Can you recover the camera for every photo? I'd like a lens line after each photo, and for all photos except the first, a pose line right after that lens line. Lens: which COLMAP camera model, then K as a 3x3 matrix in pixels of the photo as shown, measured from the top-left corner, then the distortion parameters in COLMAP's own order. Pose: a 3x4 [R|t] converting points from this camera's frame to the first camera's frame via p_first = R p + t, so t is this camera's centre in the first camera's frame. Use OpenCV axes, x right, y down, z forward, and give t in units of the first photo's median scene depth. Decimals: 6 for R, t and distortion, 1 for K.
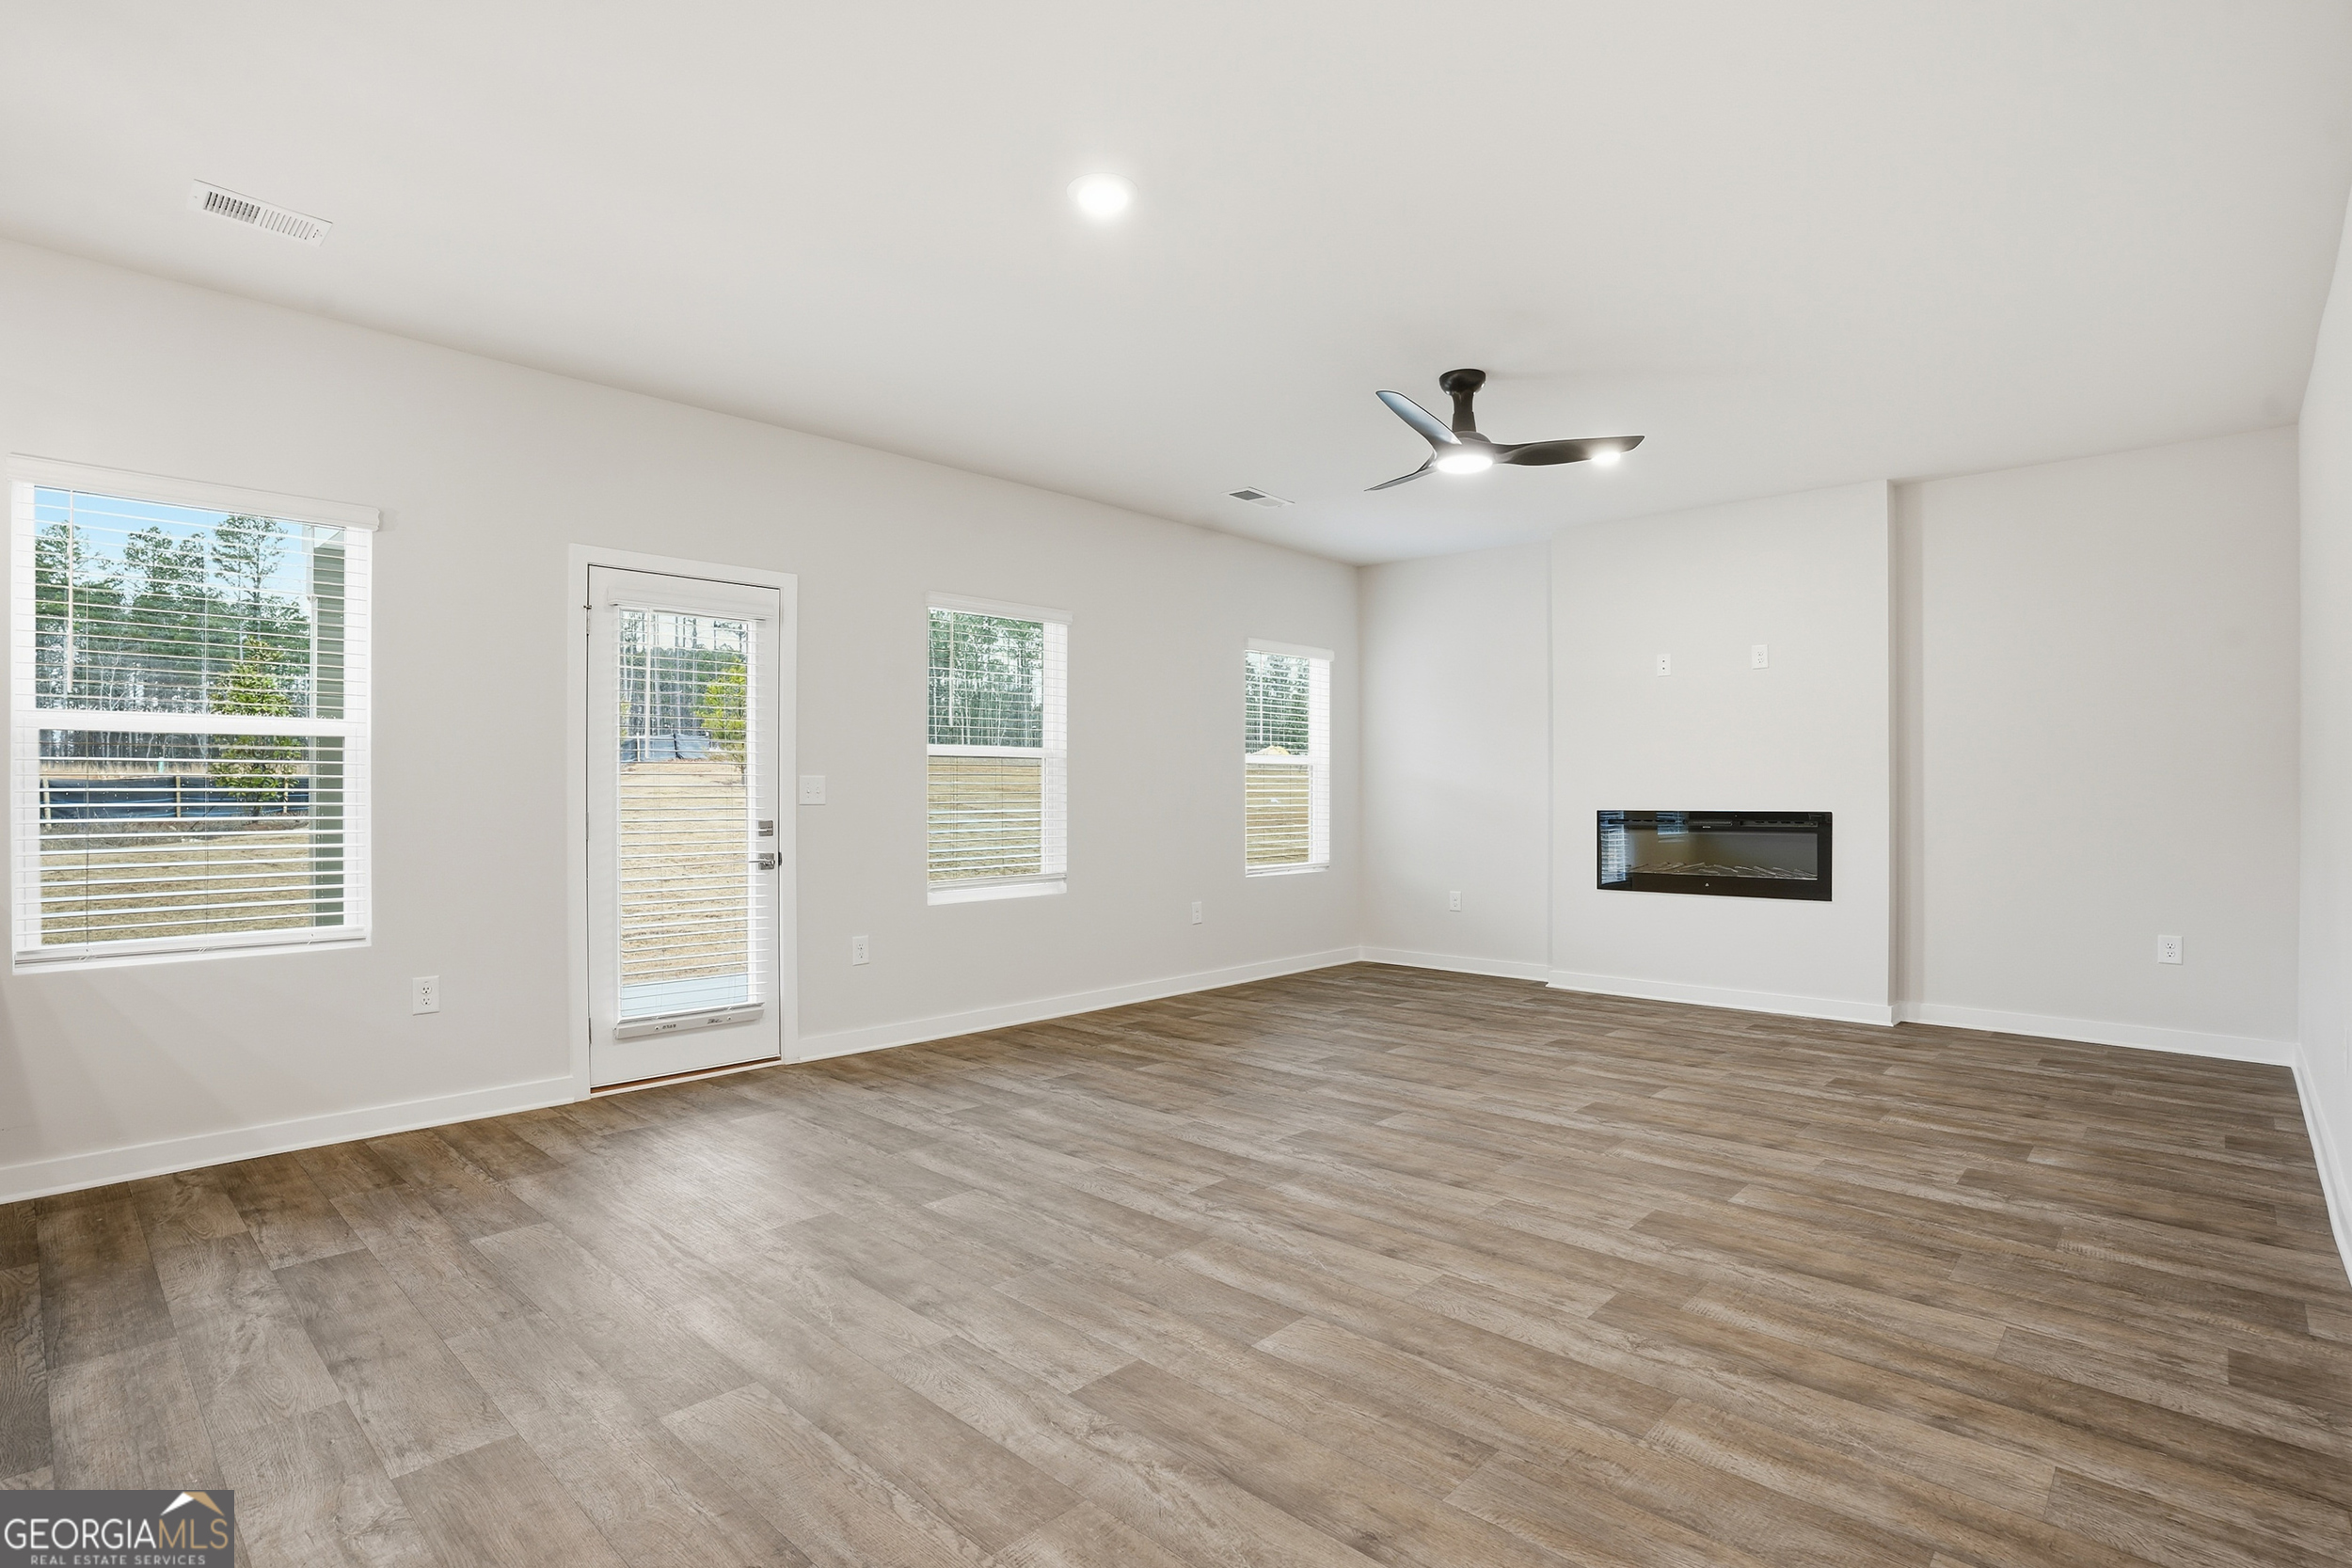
lens RADIAL K [[1162.1, 0, 1179.0], [0, 1162.1, 782.2], [0, 0, 1]] dist [-0.058459, 0.026734]
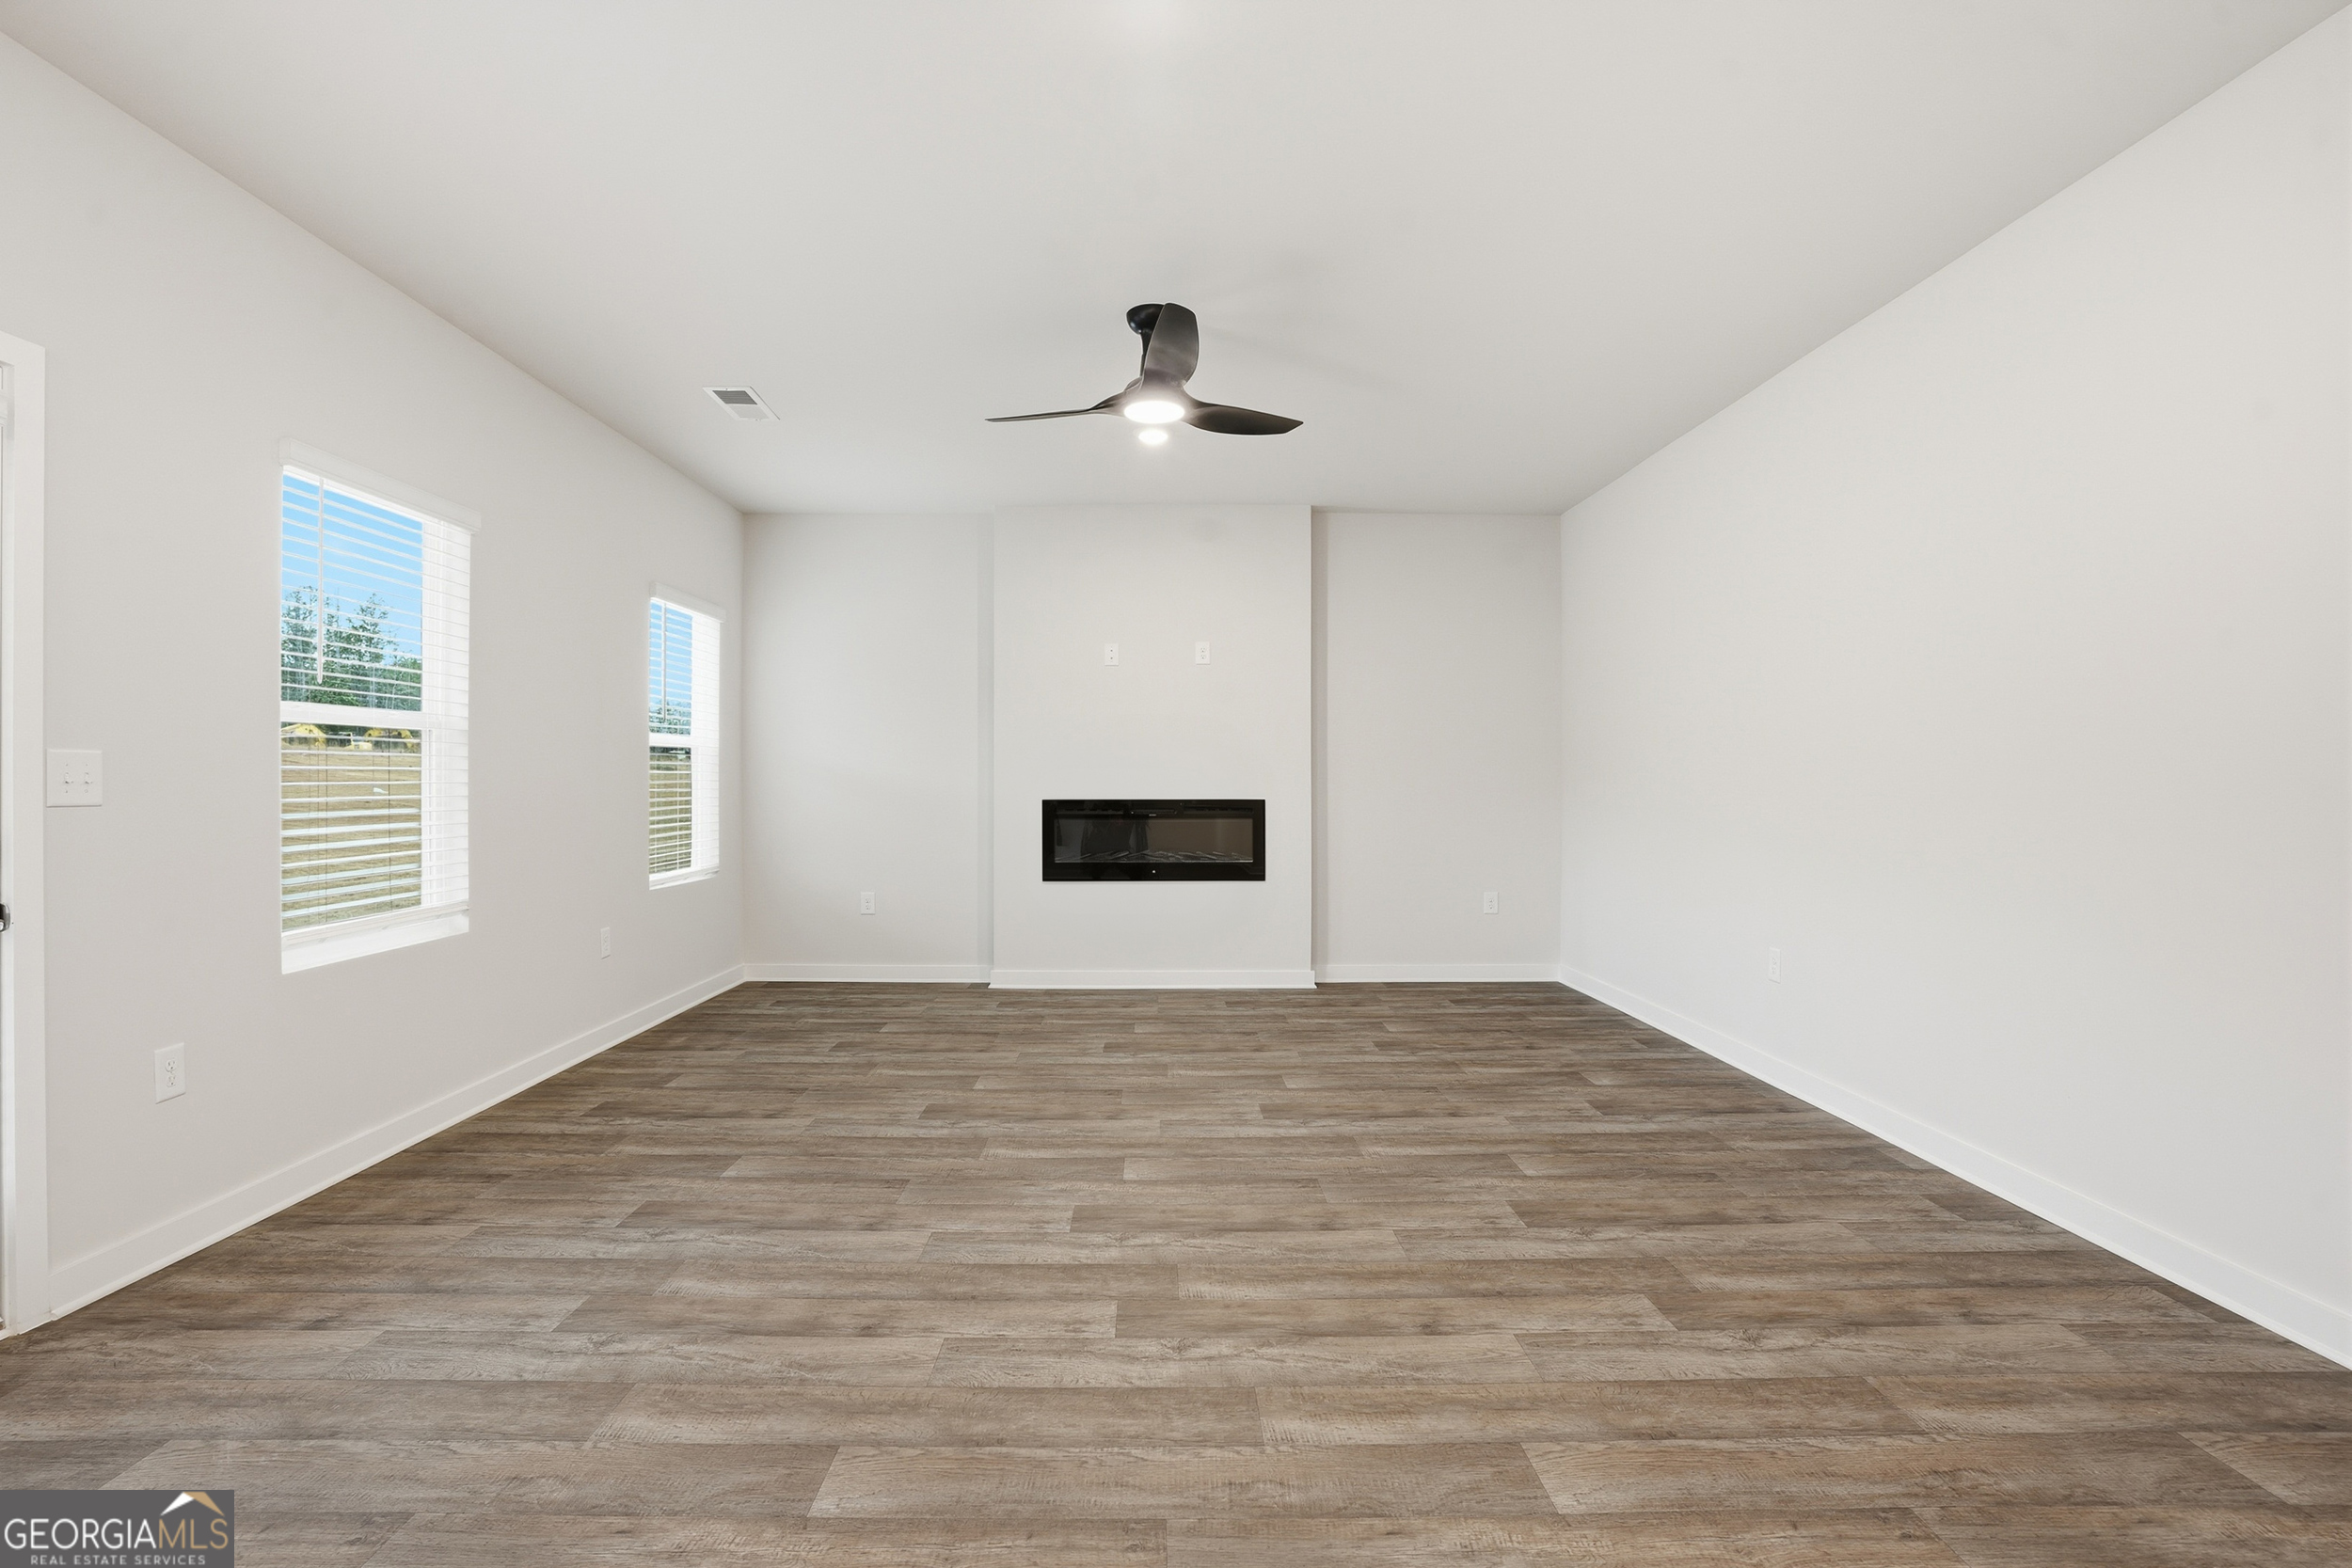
lens RADIAL K [[1162.1, 0, 1168.7], [0, 1162.1, 723.8], [0, 0, 1]] dist [-0.058459, 0.026734]
pose [[0.725359, 0.032815, 0.687589, -0.365960], [-0.003284, 0.999017, -0.044213, 0.005513], [-0.688363, 0.029813, 0.724753, 0.352384]]
